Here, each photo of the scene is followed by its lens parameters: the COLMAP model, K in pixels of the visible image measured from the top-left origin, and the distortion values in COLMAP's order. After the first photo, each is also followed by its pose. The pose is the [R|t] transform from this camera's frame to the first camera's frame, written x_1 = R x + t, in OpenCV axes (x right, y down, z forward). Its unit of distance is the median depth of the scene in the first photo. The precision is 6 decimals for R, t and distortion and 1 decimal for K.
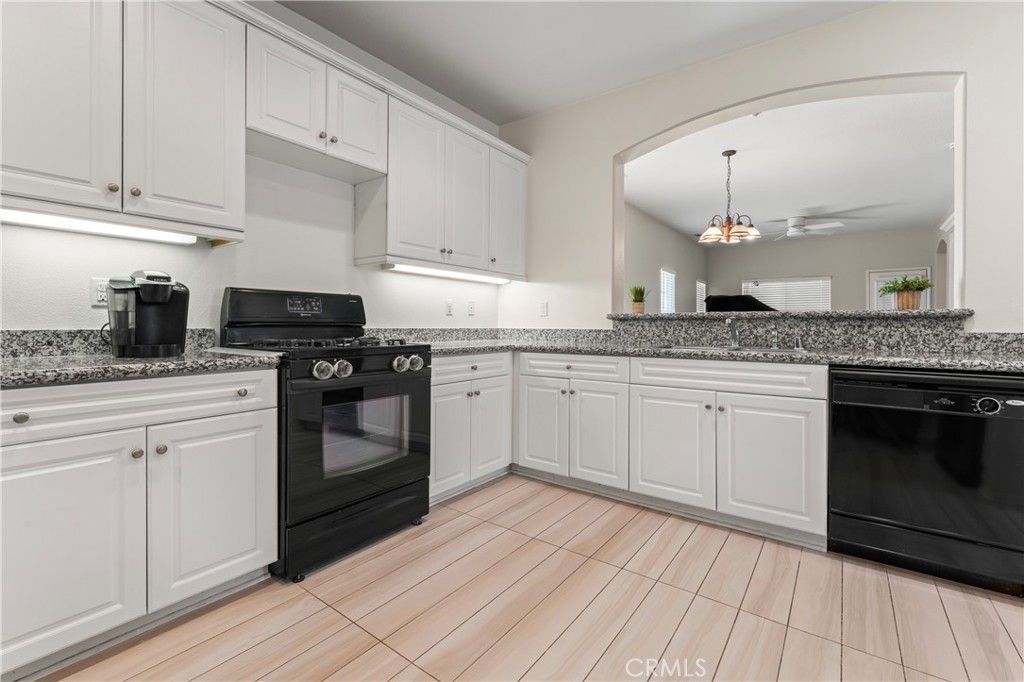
lens RADIAL K [[440.8, 0, 512.3], [0, 440.8, 339.4], [0, 0, 1]] dist [0.002401, -0.000673]
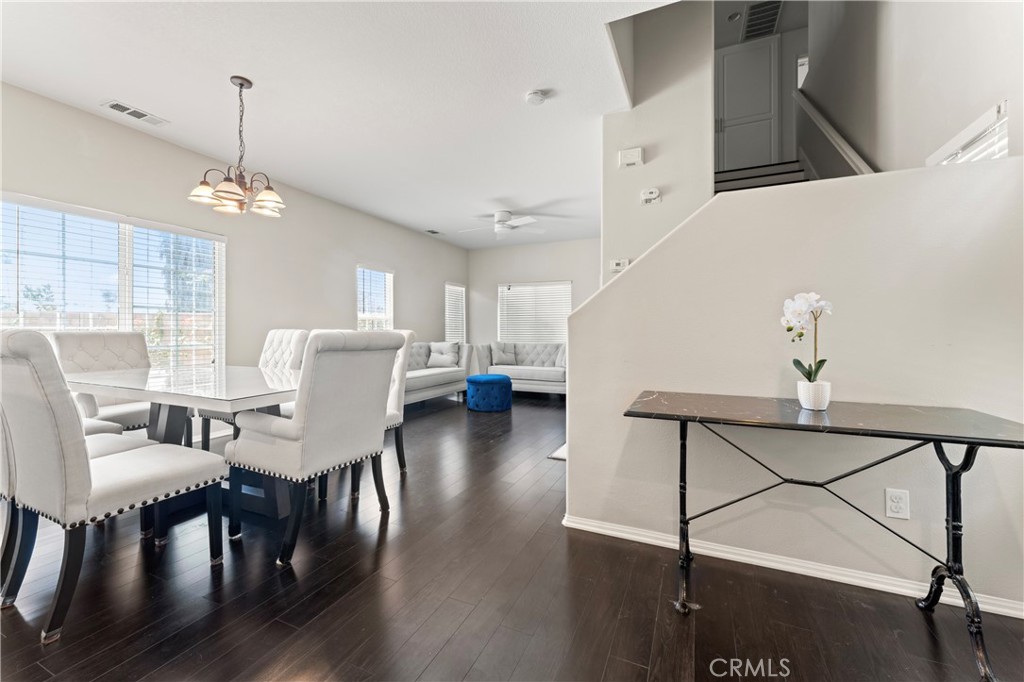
lens RADIAL K [[412.8, 0, 512.2], [0, 412.8, 334.8], [0, 0, 1]] dist [0.002137, 0.000035]
pose [[0.974508, -0.004307, 0.224310, 0.472551], [0.009910, 0.999666, -0.023859, -0.005827], [-0.224133, 0.025474, 0.974226, 0.179721]]
